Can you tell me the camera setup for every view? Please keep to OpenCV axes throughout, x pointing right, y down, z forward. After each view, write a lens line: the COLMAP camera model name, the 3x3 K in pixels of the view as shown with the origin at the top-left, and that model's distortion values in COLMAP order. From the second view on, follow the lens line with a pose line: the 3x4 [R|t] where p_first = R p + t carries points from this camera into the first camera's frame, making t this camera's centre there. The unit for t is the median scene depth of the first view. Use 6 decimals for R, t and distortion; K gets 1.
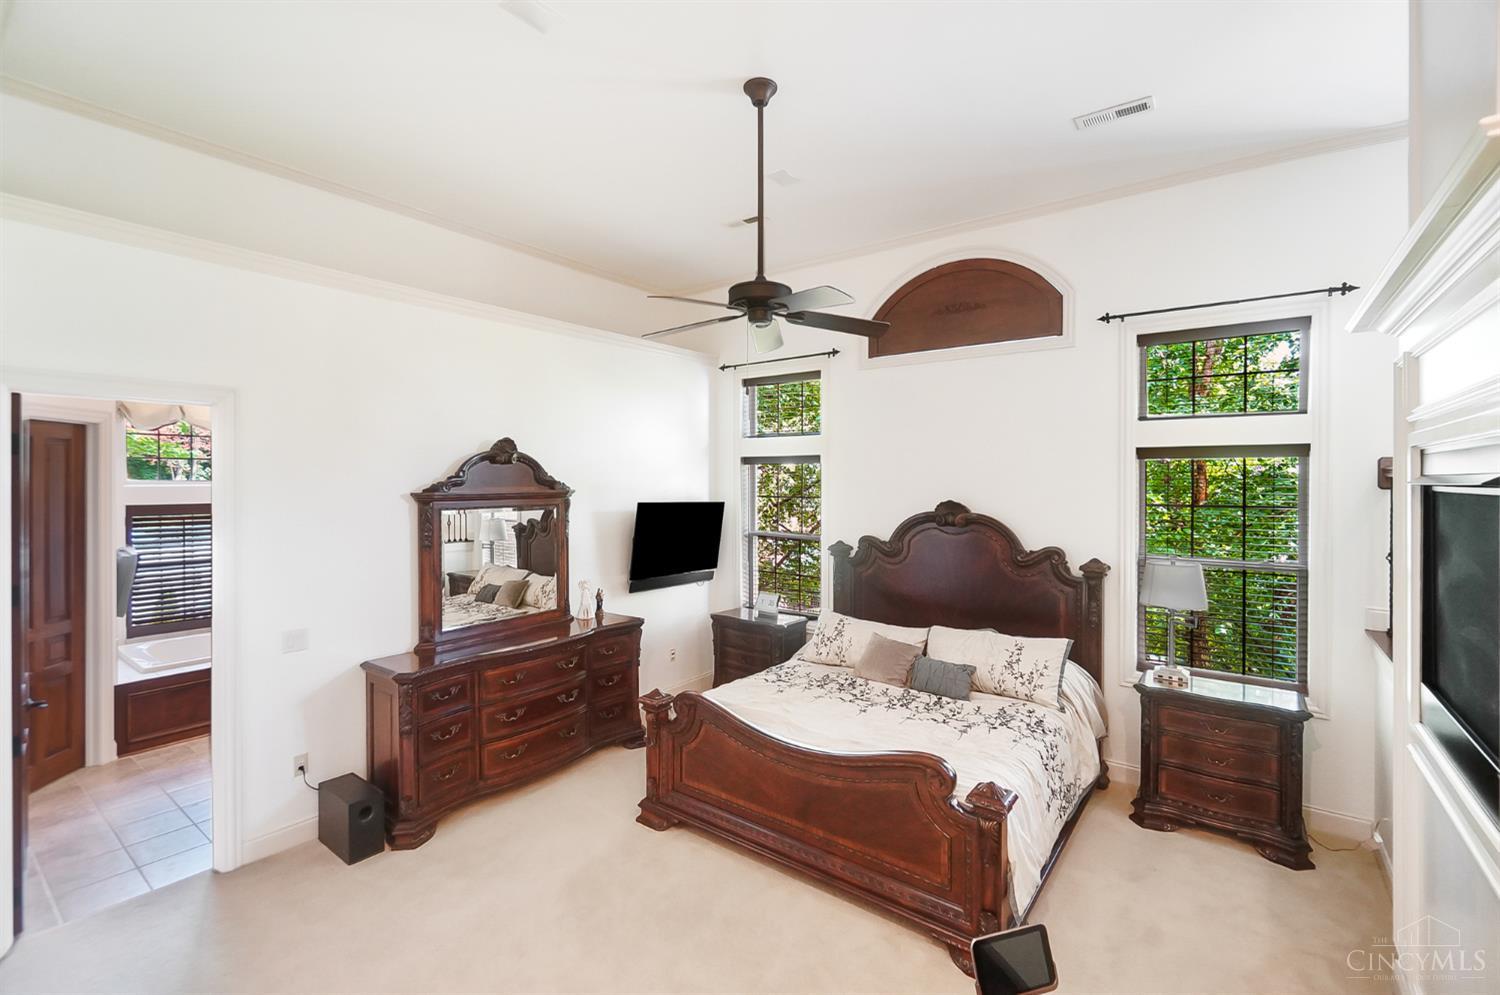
lens RADIAL K [[656.1, 0, 736.5], [0, 656.1, 483.9], [0, 0, 1]] dist [-0.004065, -0.001934]
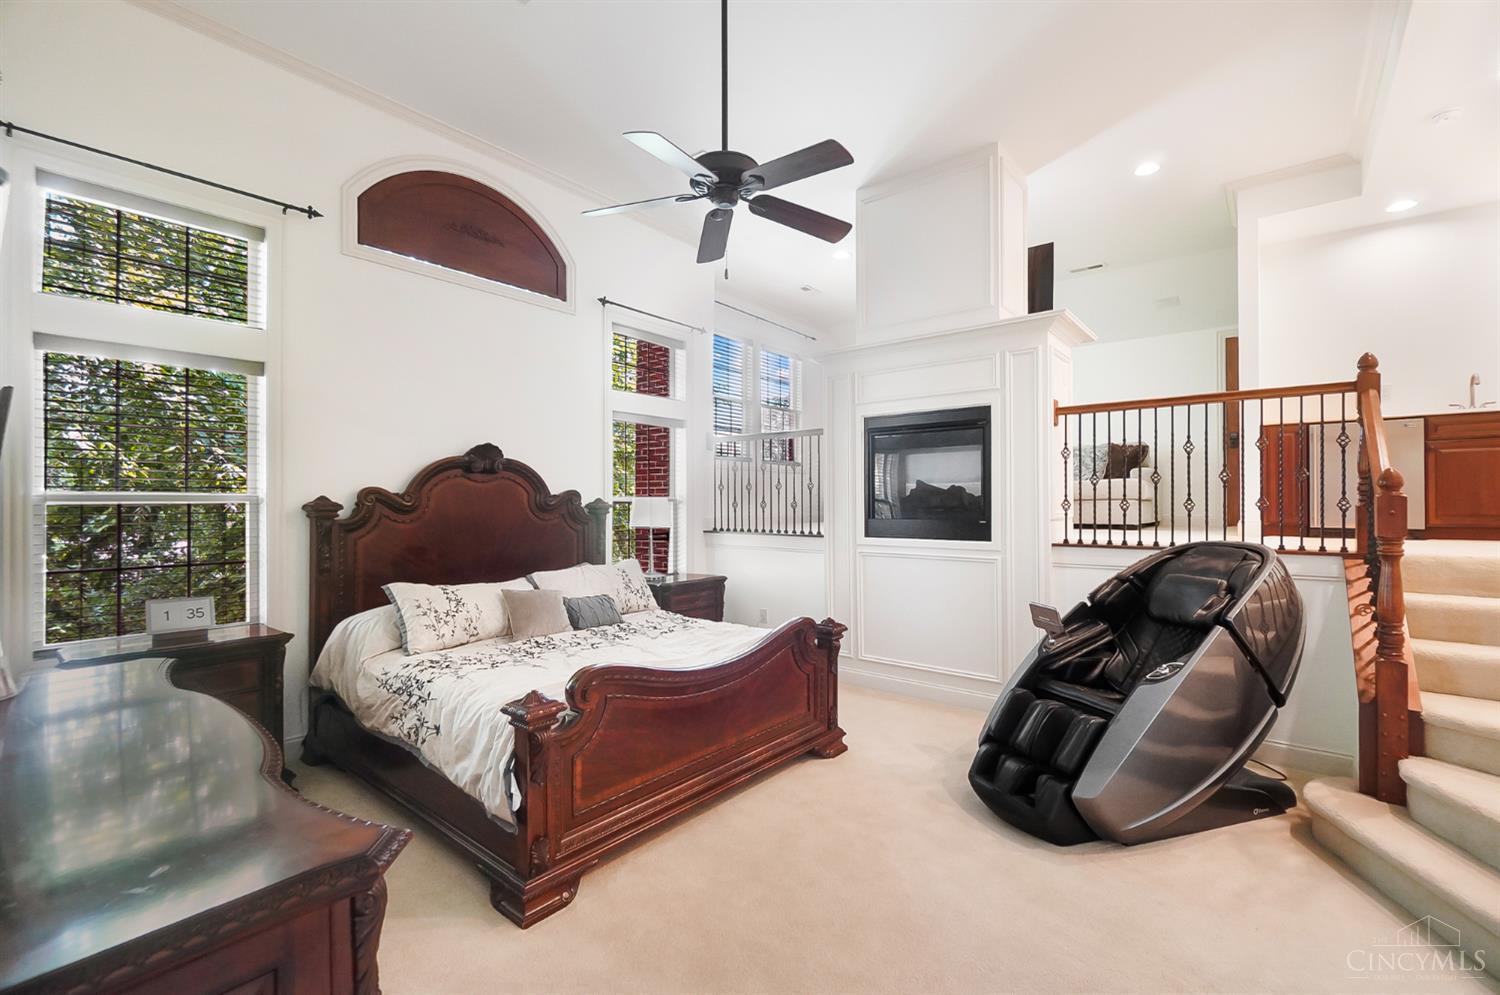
lens RADIAL K [[656.1, 0, 745.3], [0, 656.1, 501.5], [0, 0, 1]] dist [-0.004065, -0.001934]
pose [[0.031814, 0.000600, 0.999494, -0.618906], [0.007731, 0.999970, -0.000847, 0.119042], [-0.999464, 0.007754, 0.031808, 0.673212]]
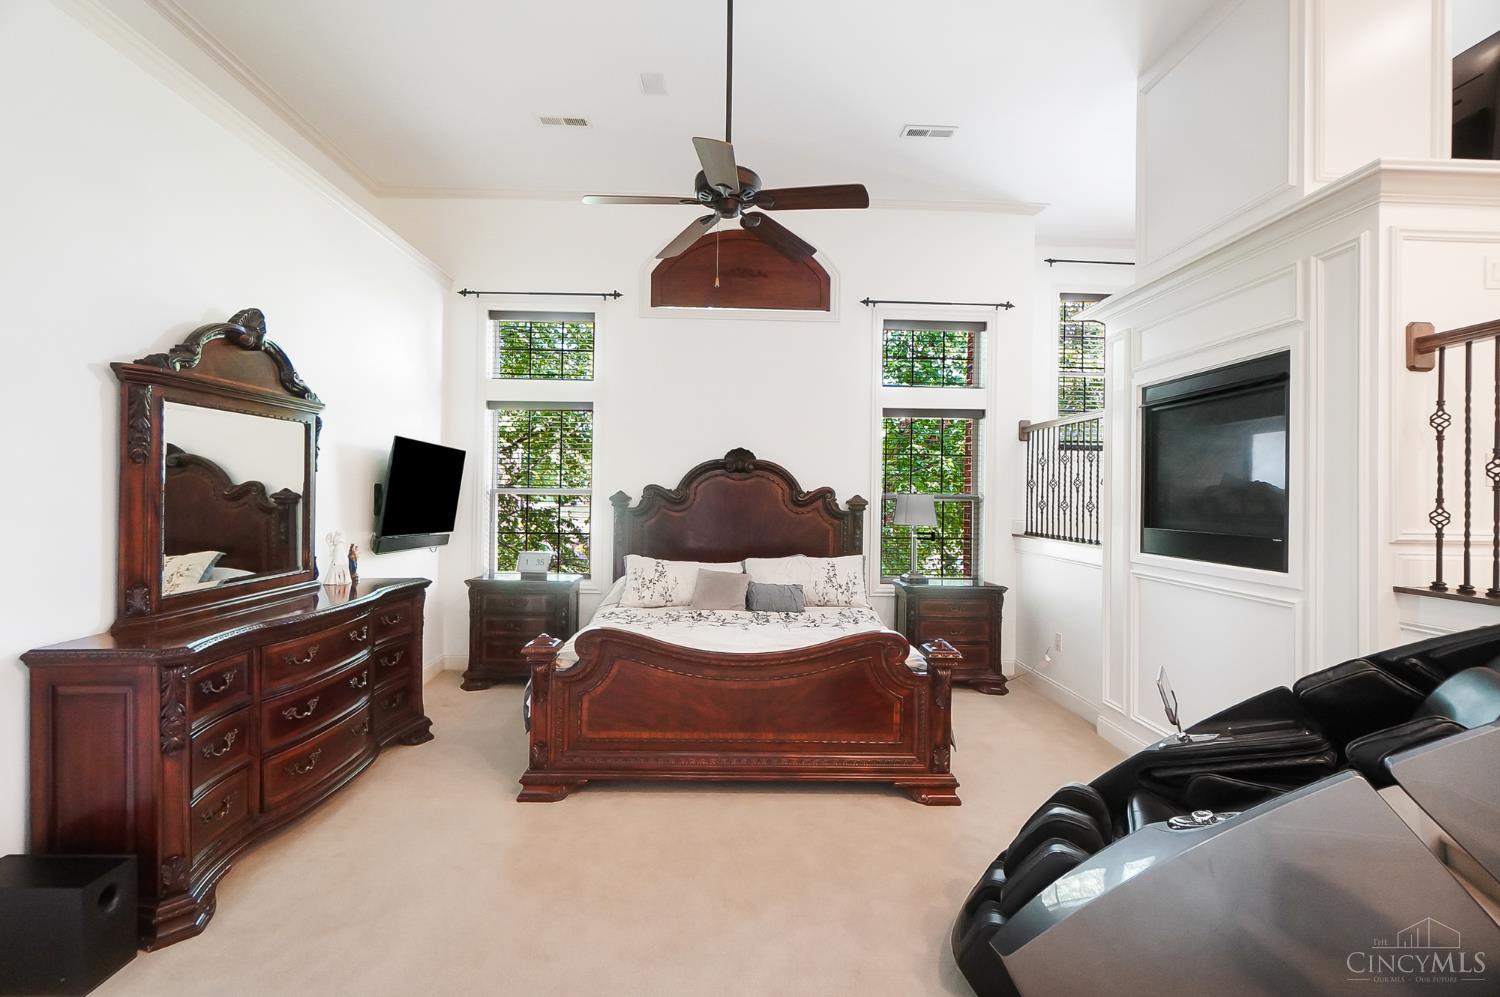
lens RADIAL K [[656.1, 0, 735.8], [0, 656.1, 496.0], [0, 0, 1]] dist [-0.004065, -0.001934]
pose [[0.780841, 0.010388, 0.624643, -0.386877], [-0.010896, 0.999936, -0.003008, 0.117782], [-0.624635, -0.004458, 0.780904, 0.174318]]
